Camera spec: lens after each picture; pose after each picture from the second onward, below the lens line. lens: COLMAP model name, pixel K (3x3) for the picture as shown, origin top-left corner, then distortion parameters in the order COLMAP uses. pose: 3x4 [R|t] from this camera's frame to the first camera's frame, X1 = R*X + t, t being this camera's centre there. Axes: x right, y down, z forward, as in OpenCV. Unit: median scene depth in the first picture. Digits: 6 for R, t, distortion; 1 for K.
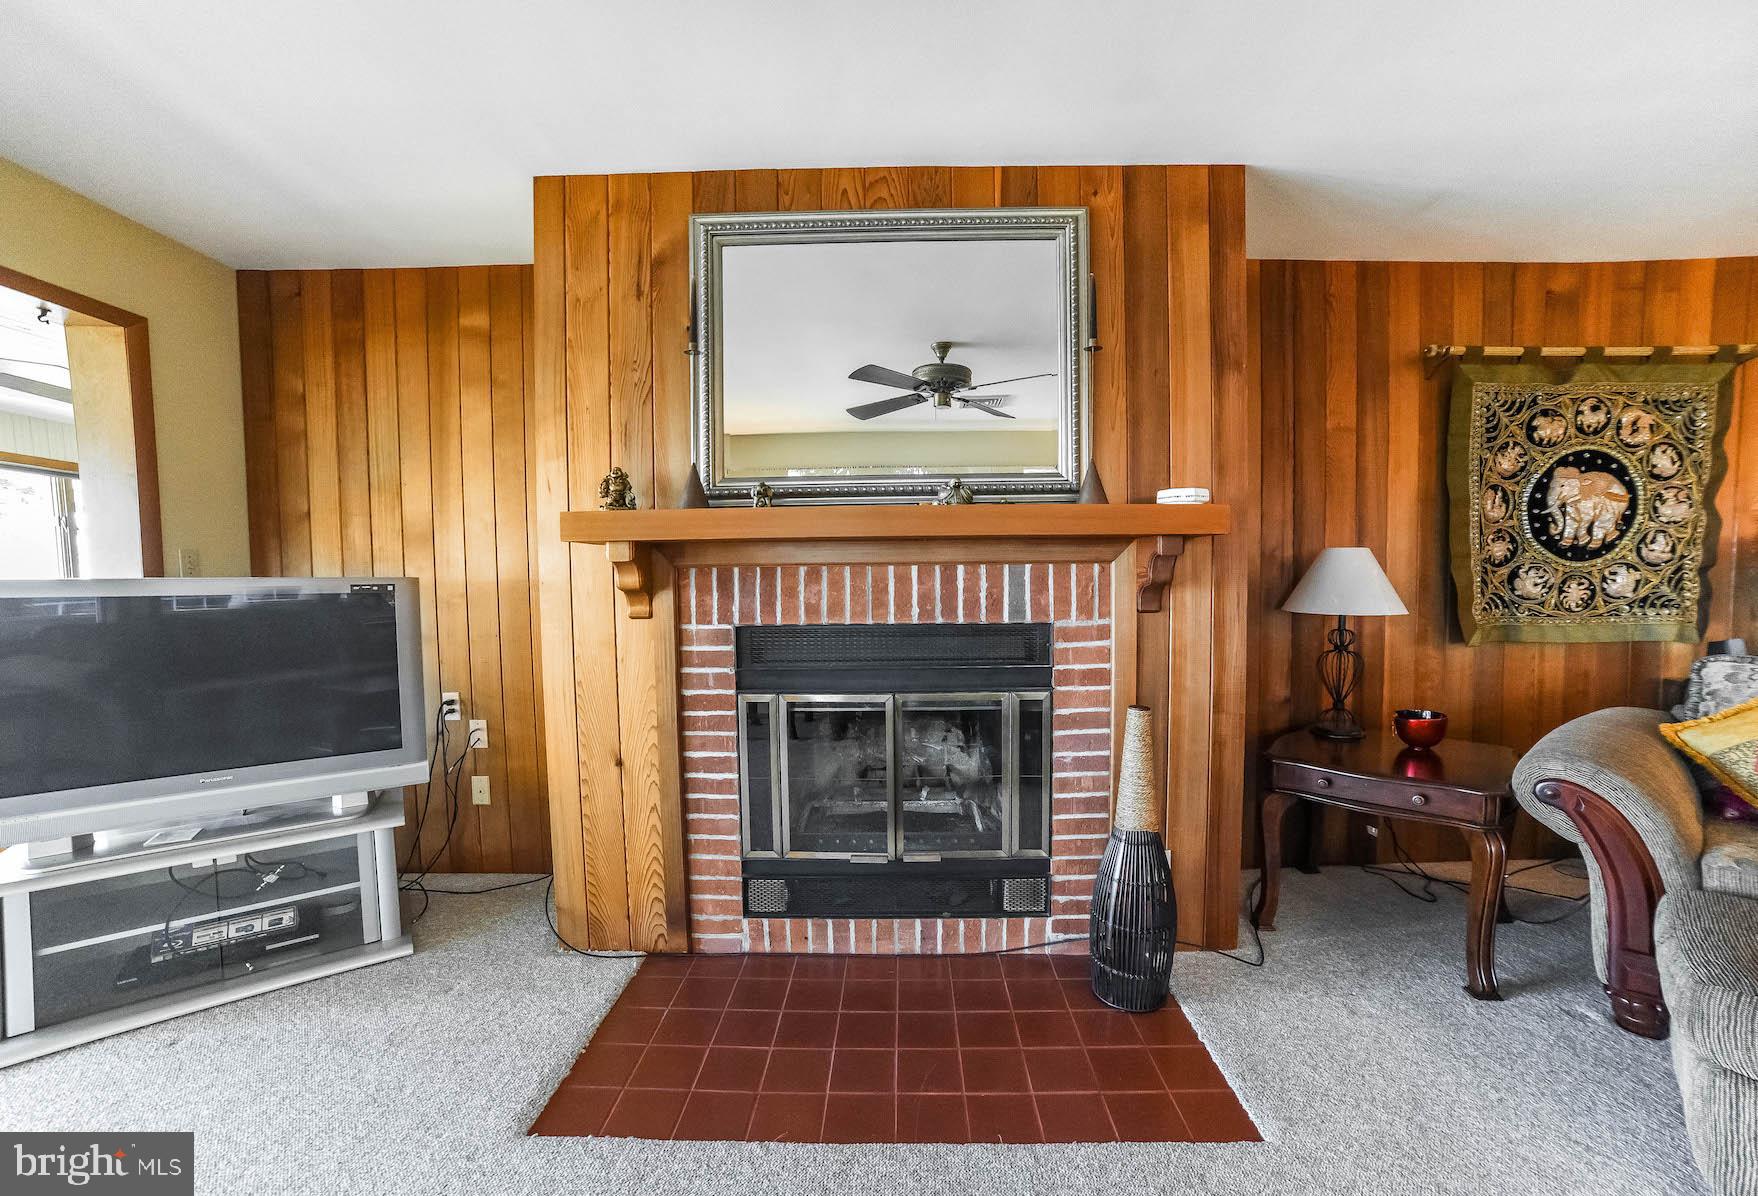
lens RADIAL K [[702.8, 0, 898.4], [0, 702.8, 618.4], [0, 0, 1]] dist [-0.080030, 0.034701]
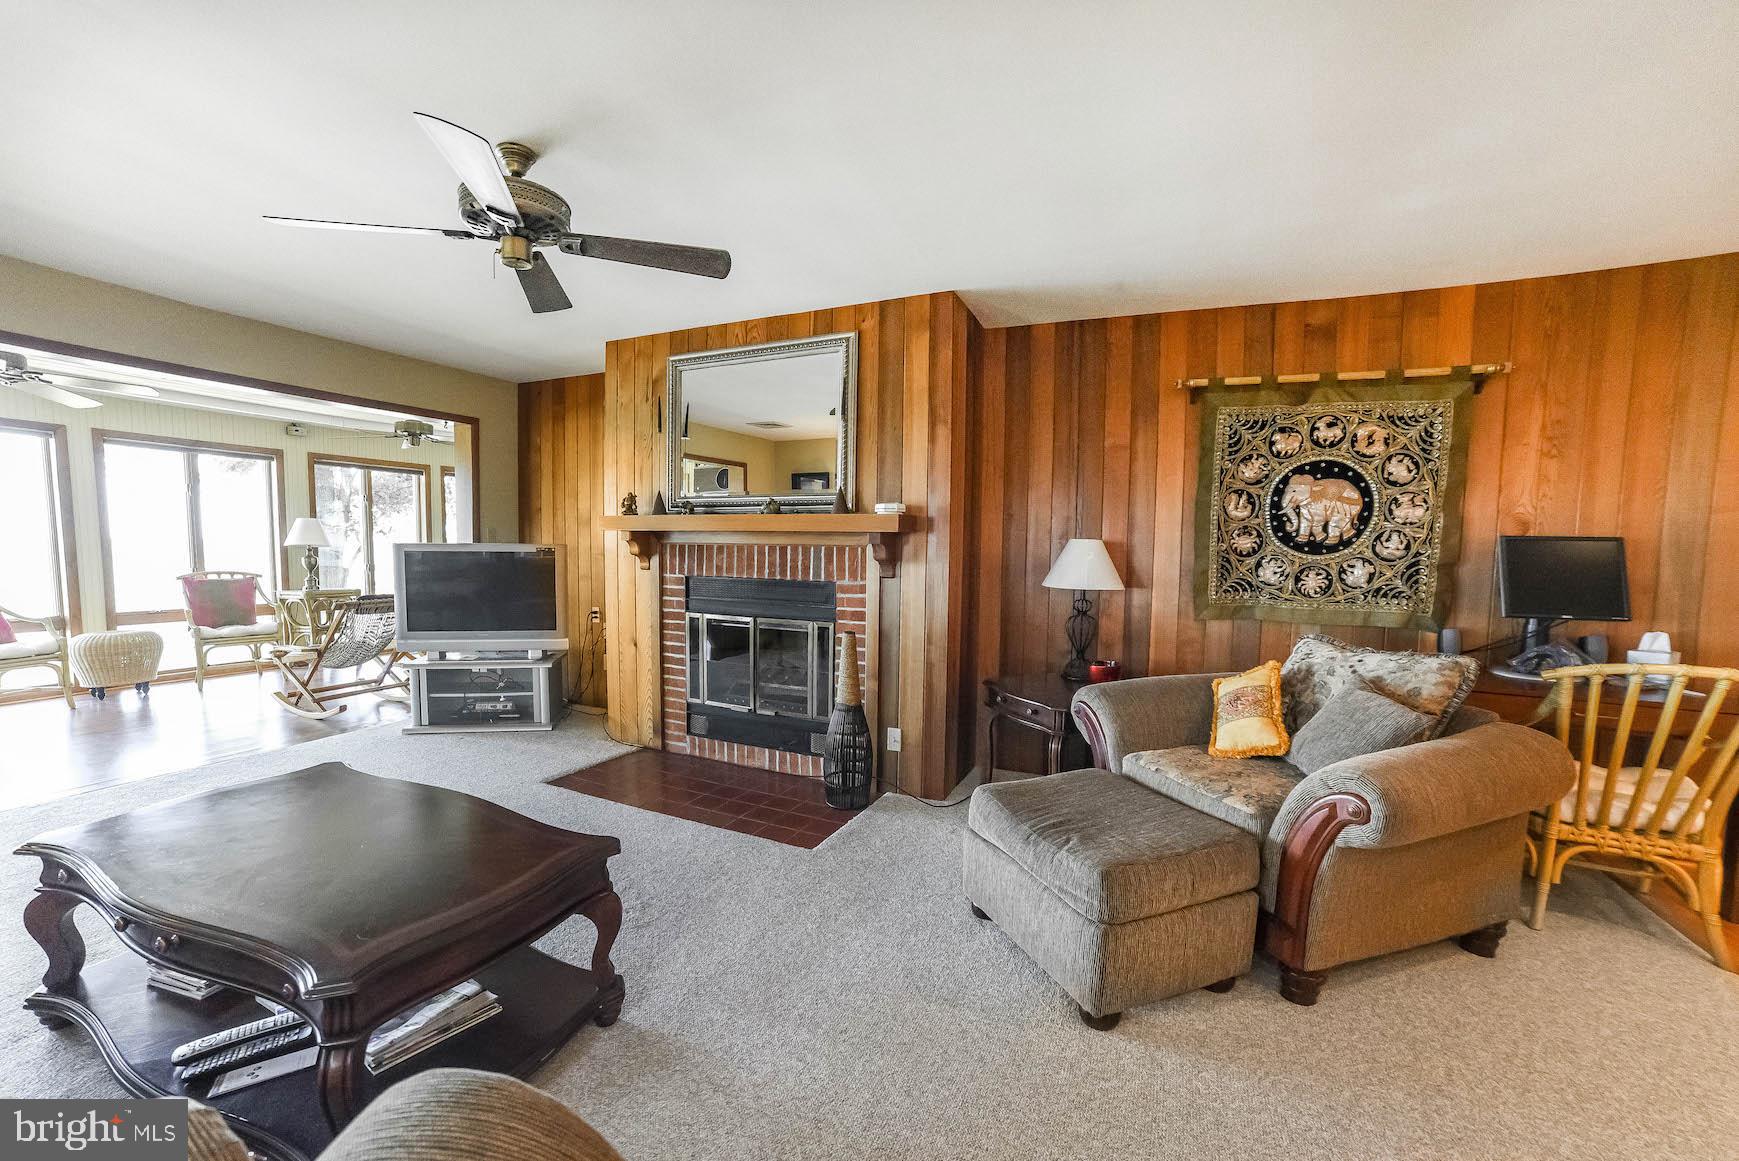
lens RADIAL K [[704.6, 0, 873.0], [0, 704.6, 599.6], [0, 0, 1]] dist [-0.081951, 0.036930]
pose [[0.912884, 0.057514, -0.404147, 0.951740], [-0.047788, 0.998275, 0.034121, -0.012774], [0.405412, -0.011836, 0.914058, -0.491067]]
